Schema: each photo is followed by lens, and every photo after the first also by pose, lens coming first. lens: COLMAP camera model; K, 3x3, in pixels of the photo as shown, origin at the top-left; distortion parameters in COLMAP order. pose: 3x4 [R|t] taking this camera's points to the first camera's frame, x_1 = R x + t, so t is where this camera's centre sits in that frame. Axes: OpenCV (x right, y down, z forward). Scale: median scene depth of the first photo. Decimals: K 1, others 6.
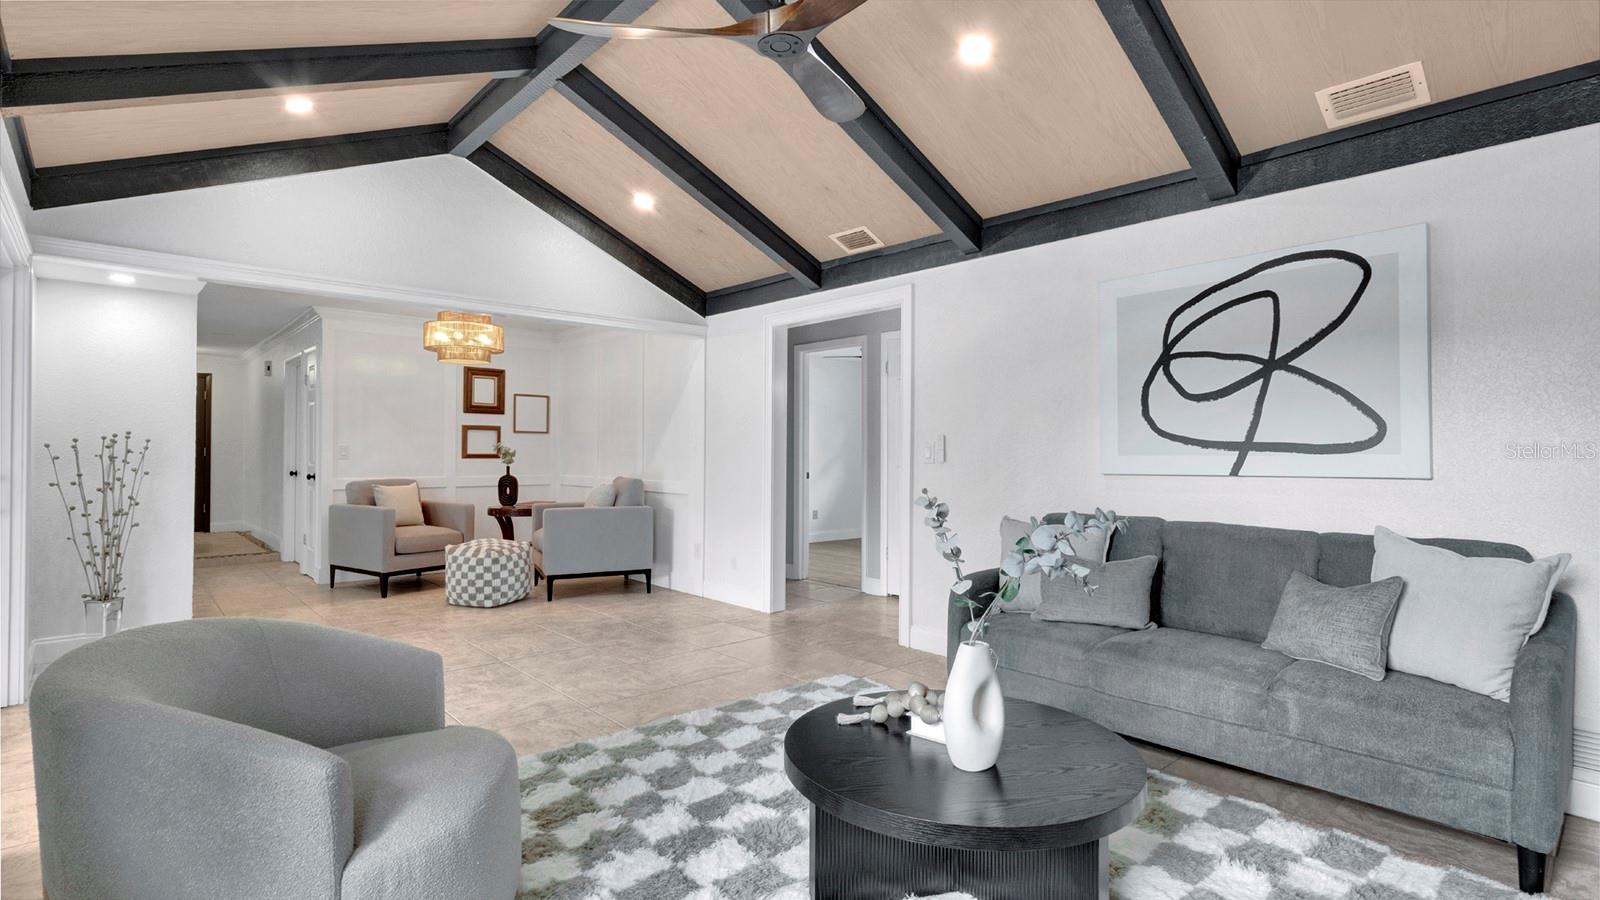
lens RADIAL K [[760.0, 0, 800.3], [0, 760.0, 456.1], [0, 0, 1]] dist [-0.001177, 0.001824]
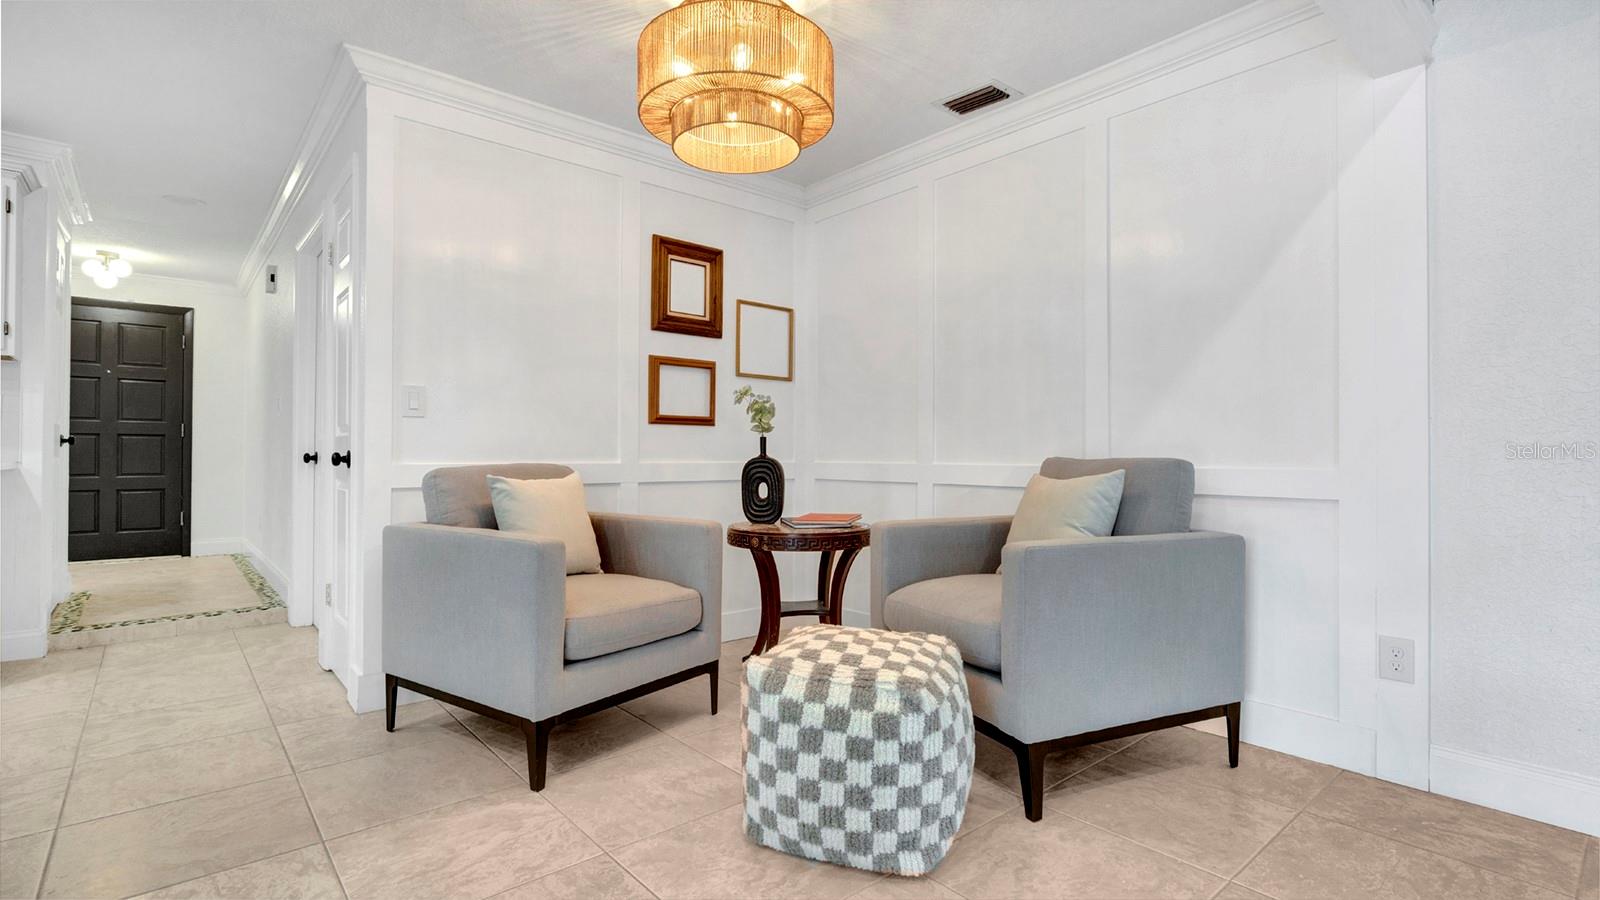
lens RADIAL K [[743.6, 0, 795.7], [0, 743.6, 450.0], [0, 0, 1]] dist [-0.003678, 0.002523]
pose [[0.999601, -0.001281, -0.028203, -0.359562], [0.001002, 0.999951, -0.009895, 0.025767], [0.028214, 0.009863, 0.999553, 0.563120]]
